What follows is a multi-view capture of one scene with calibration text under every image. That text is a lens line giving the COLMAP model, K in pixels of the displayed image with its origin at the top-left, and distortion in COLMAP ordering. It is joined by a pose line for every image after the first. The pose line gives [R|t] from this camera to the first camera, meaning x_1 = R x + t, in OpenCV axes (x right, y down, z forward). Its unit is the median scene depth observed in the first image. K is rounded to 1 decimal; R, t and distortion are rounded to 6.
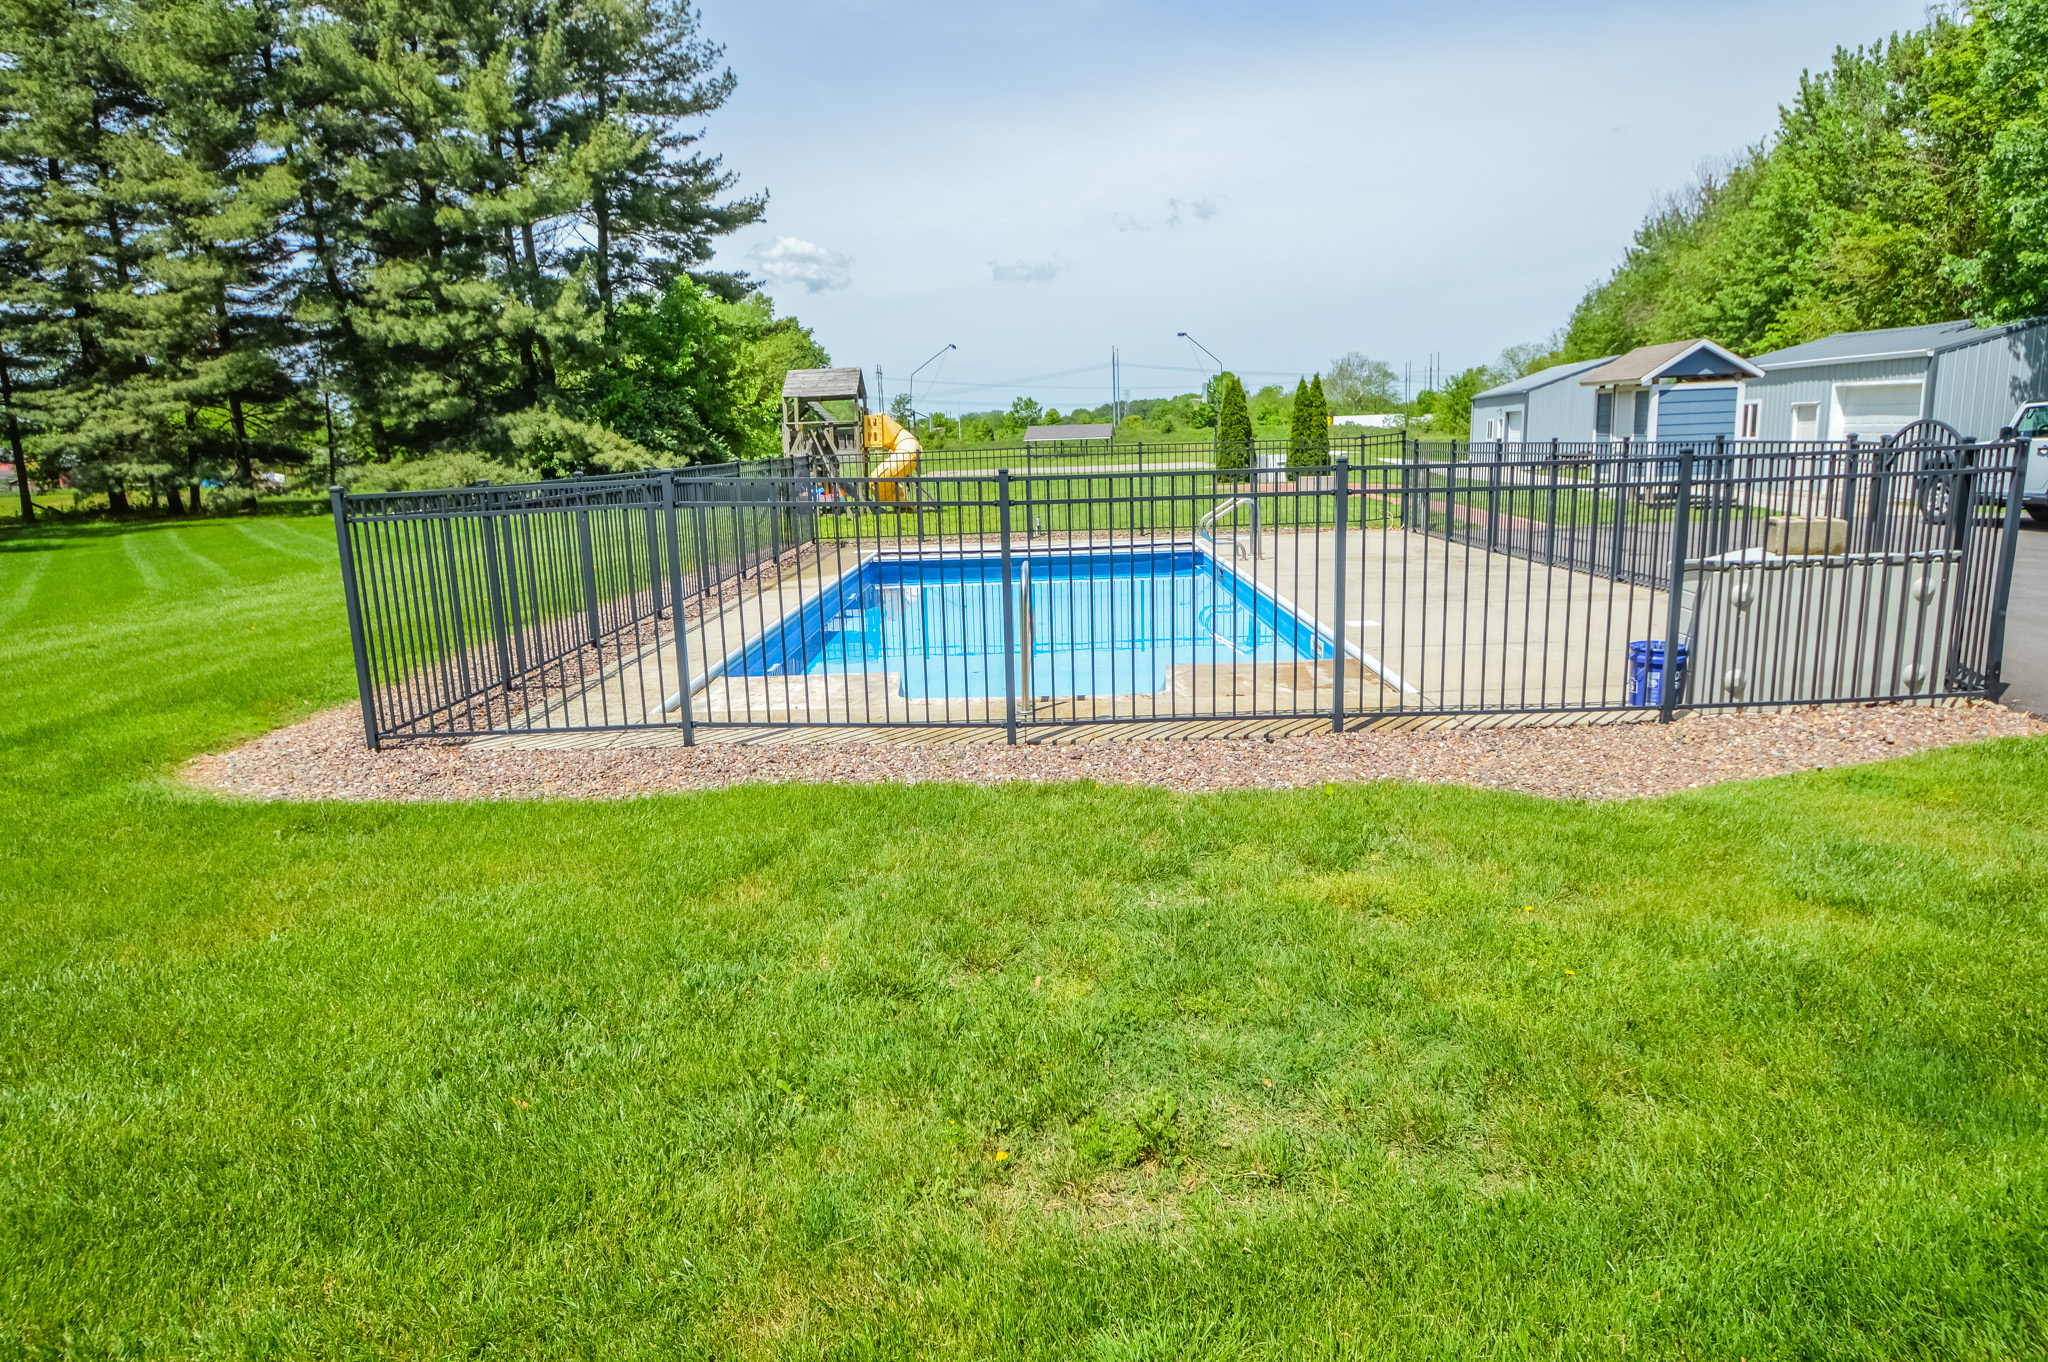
lens RADIAL K [[1214.1, 0, 1024.0], [0, 1214.1, 681.0], [0, 0, 1]] dist [-0.029304, -0.000034]
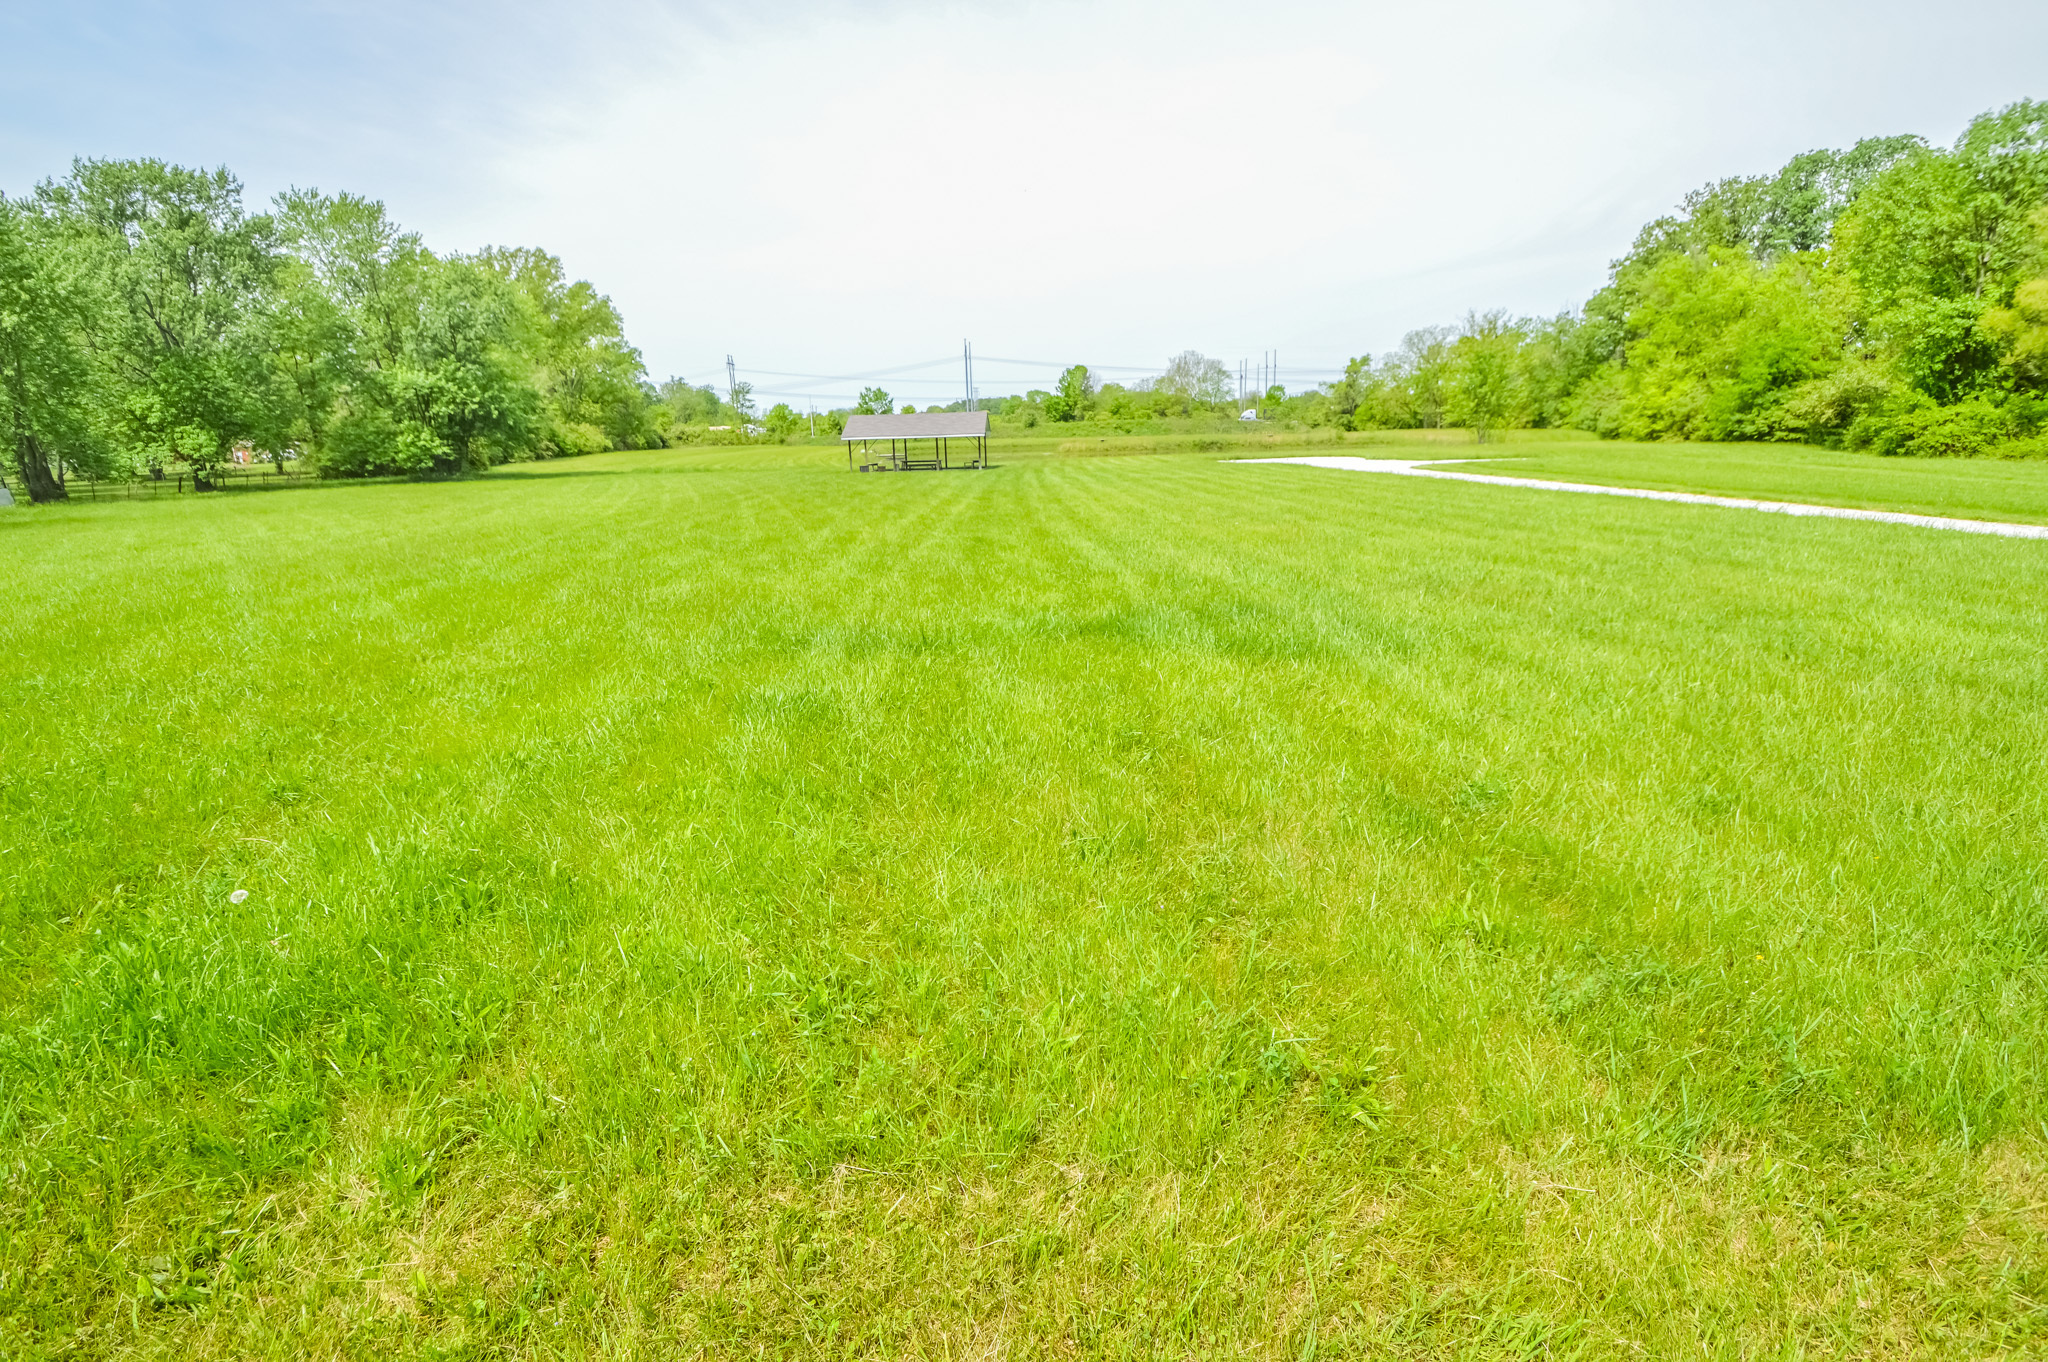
lens RADIAL K [[975.7, 0, 1016.9], [0, 975.7, 712.3], [0, 0, 1]] dist [0.008076, -0.019192]
pose [[0.992013, -0.028998, 0.122753, 0.009548], [0.018796, 0.996333, 0.083467, -0.043204], [-0.124723, -0.080493, 0.988921, 0.211369]]
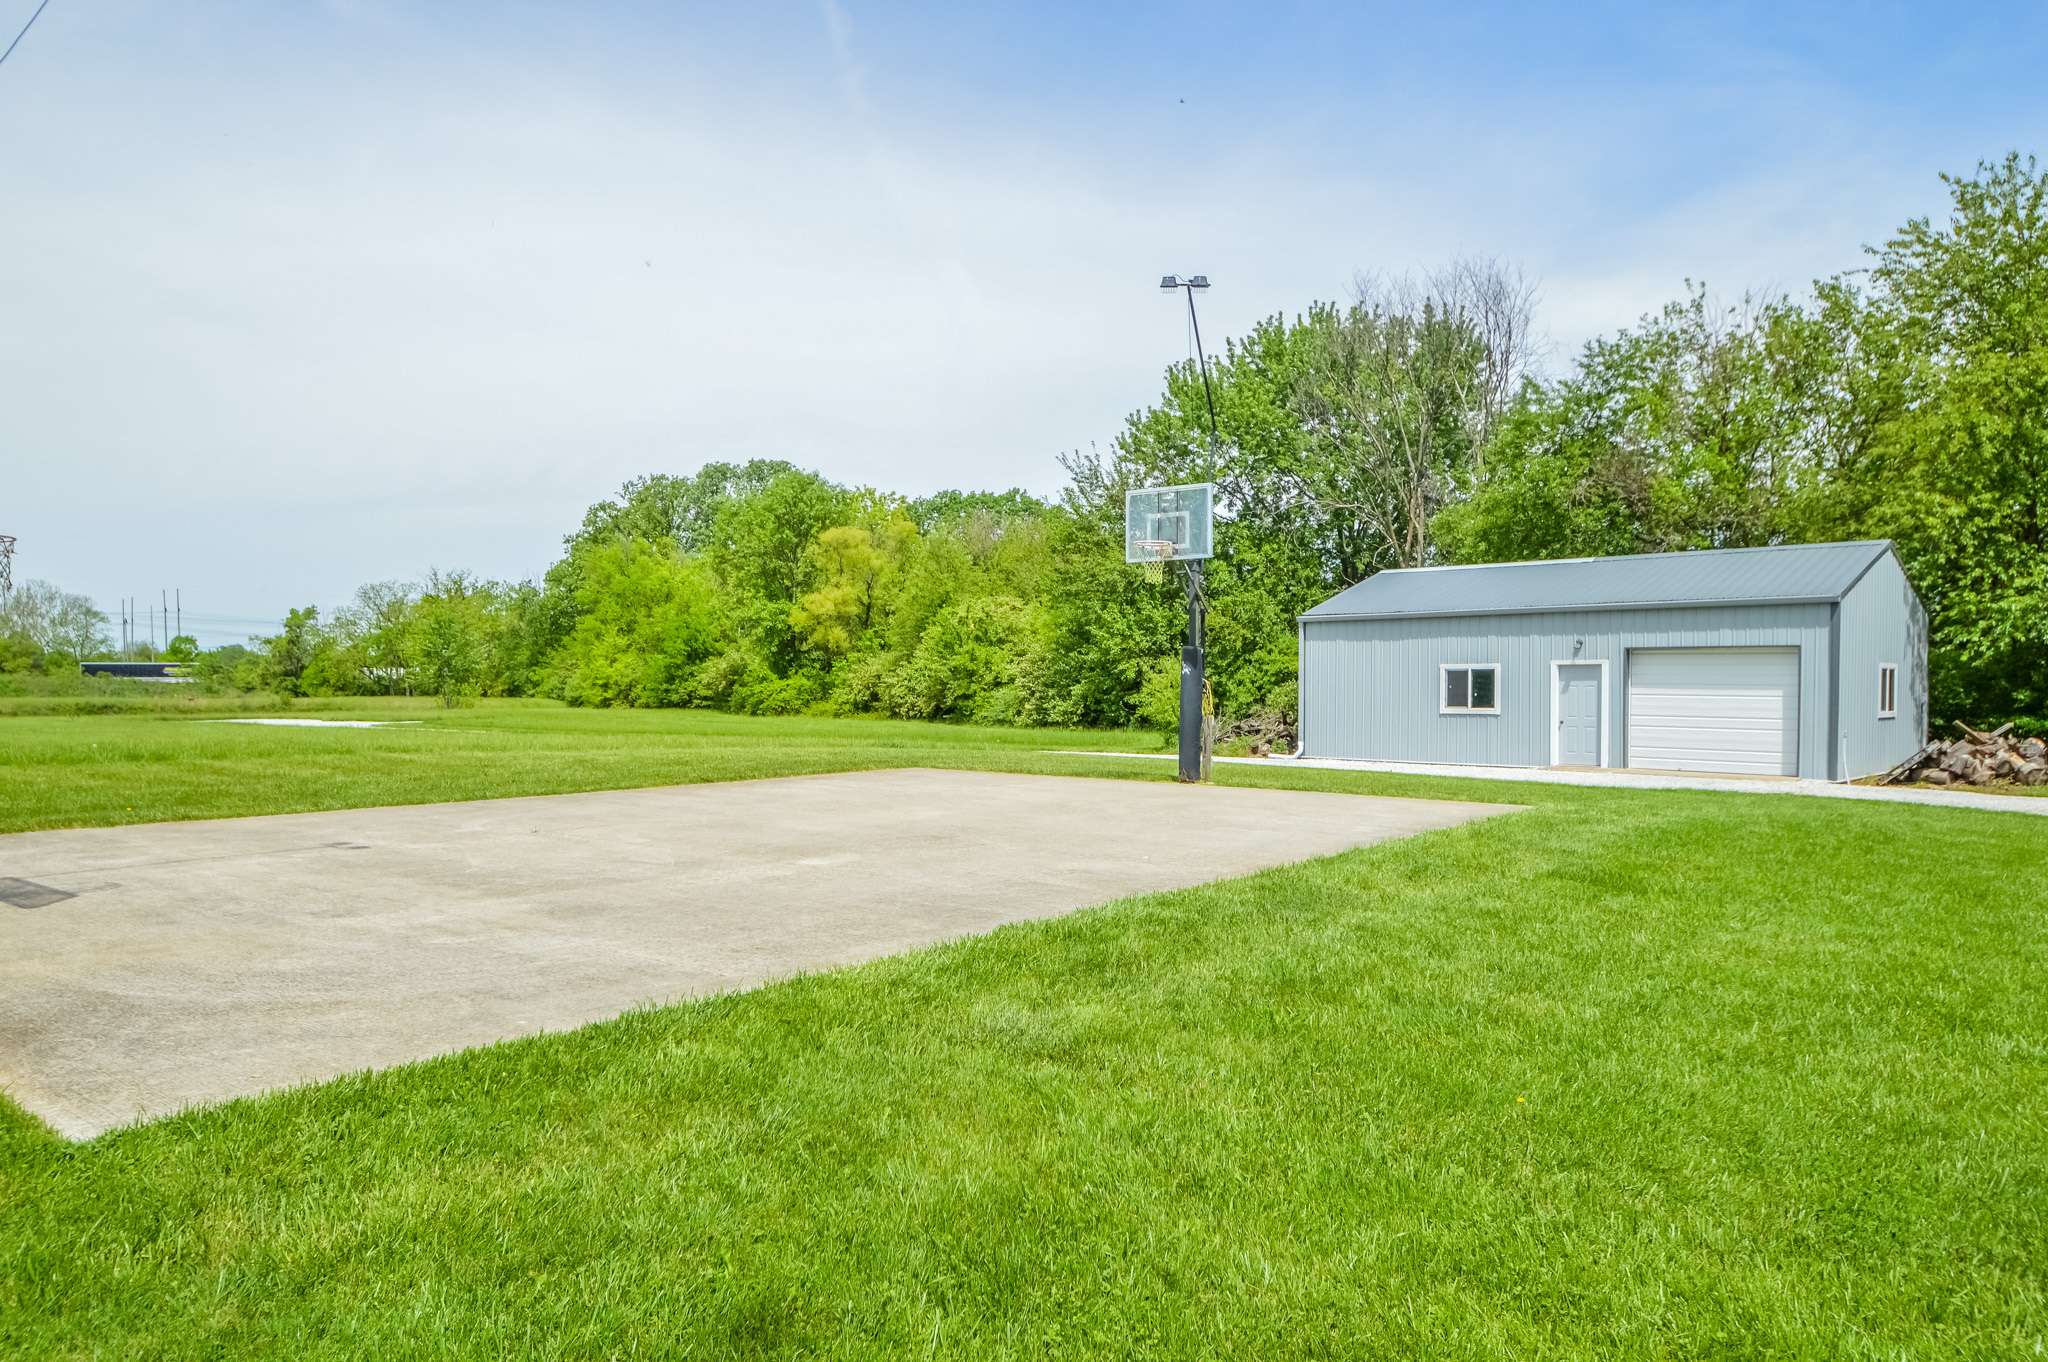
lens RADIAL K [[1343.8, 0, 1012.3], [0, 1343.8, 709.9], [0, 0, 1]] dist [-0.038662, 0.002437]
pose [[0.590500, 0.019616, 0.806799, -0.019461], [0.137287, 0.982692, -0.124374, -0.029622], [-0.795275, 0.184206, 0.577586, 0.154638]]
